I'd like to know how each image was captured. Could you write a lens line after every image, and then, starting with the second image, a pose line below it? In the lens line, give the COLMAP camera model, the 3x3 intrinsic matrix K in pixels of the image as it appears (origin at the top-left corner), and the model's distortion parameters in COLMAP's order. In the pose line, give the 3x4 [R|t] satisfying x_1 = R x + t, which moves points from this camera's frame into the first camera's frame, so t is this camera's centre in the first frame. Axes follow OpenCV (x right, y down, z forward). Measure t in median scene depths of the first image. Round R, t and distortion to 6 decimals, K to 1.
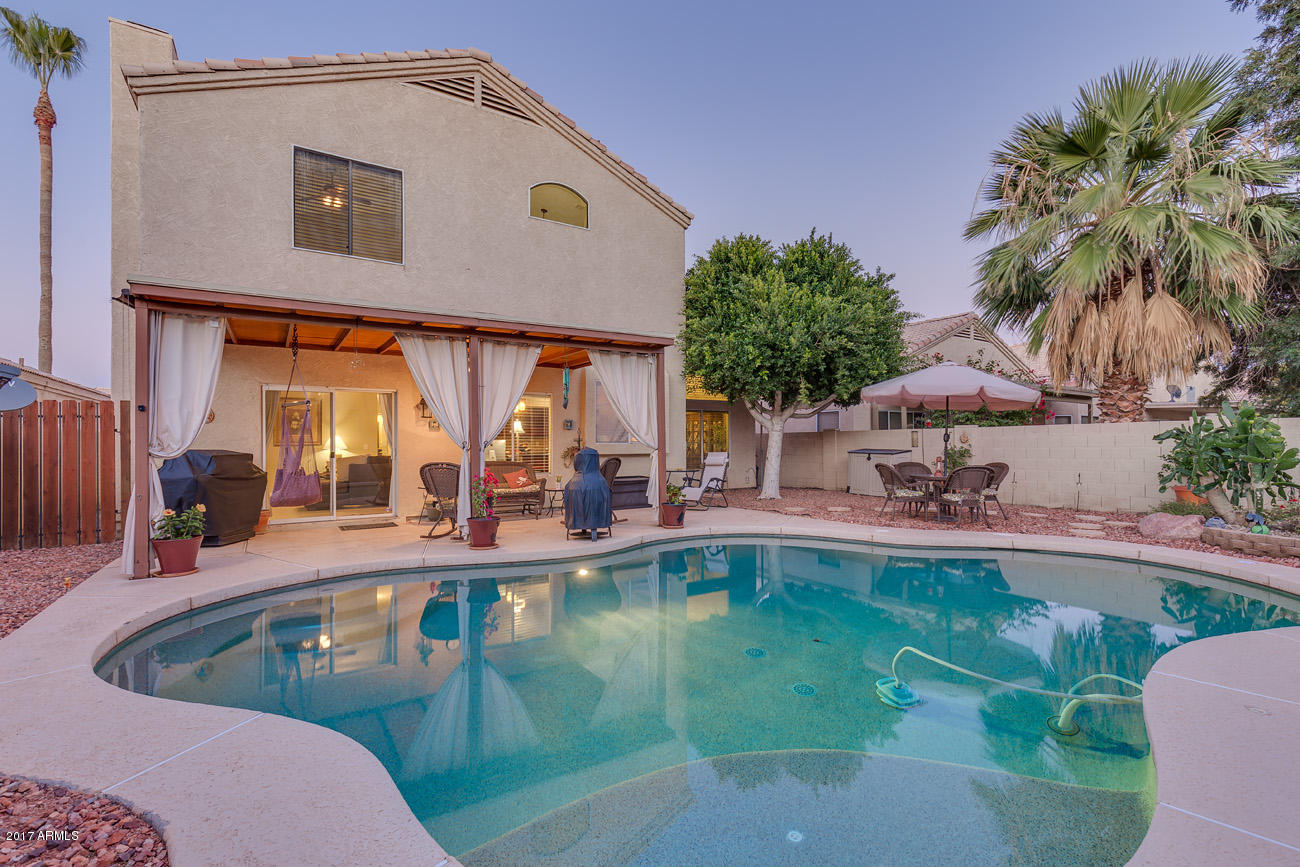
lens RADIAL K [[590.8, 0, 646.0], [0, 590.8, 436.9], [0, 0, 1]] dist [-0.000372, -0.007279]
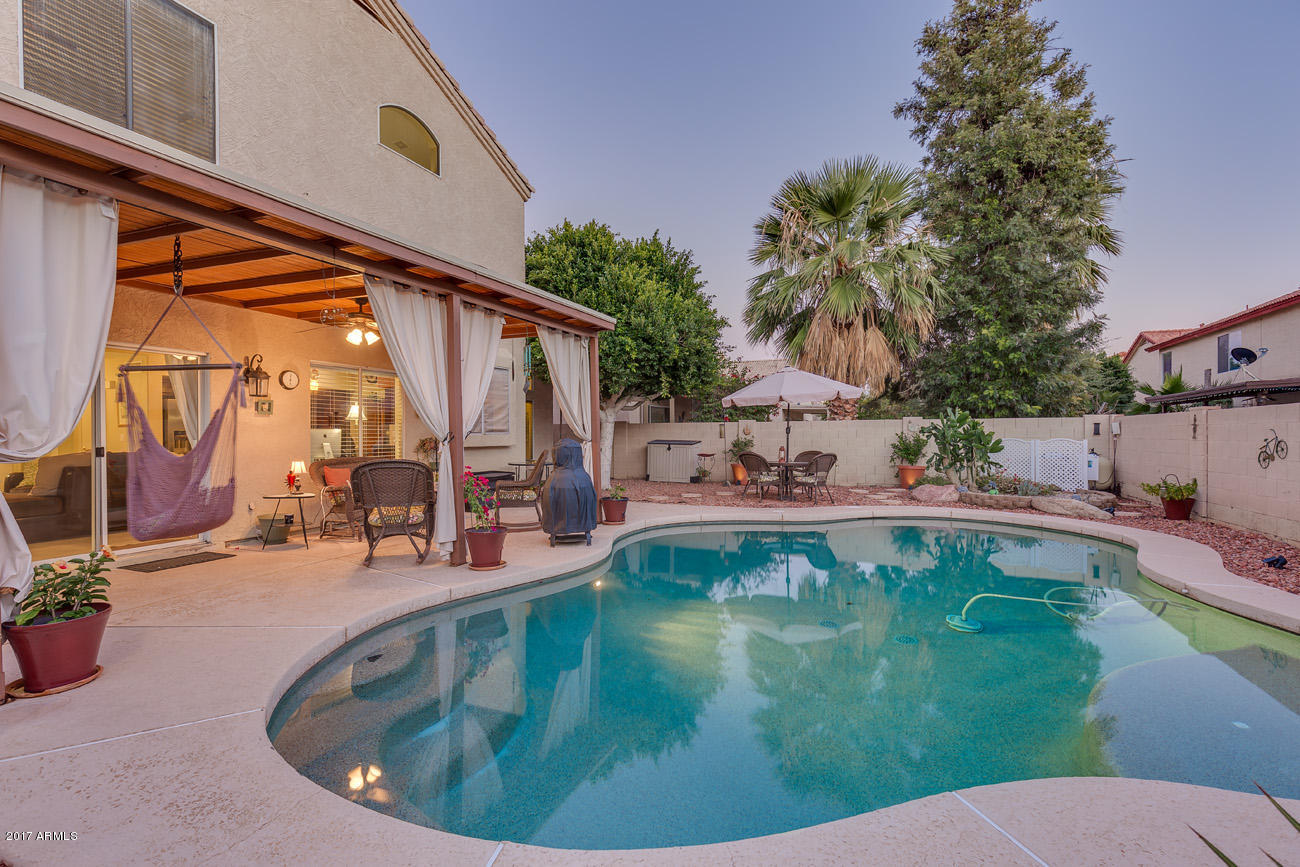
lens RADIAL K [[590.8, 0, 646.0], [0, 590.8, 436.9], [0, 0, 1]] dist [-0.000372, -0.007279]
pose [[0.820479, 0.000789, 0.571676, -0.373831], [-0.009960, 0.999867, 0.012914, 0.001442], [-0.571590, -0.016289, 0.820378, 0.162314]]
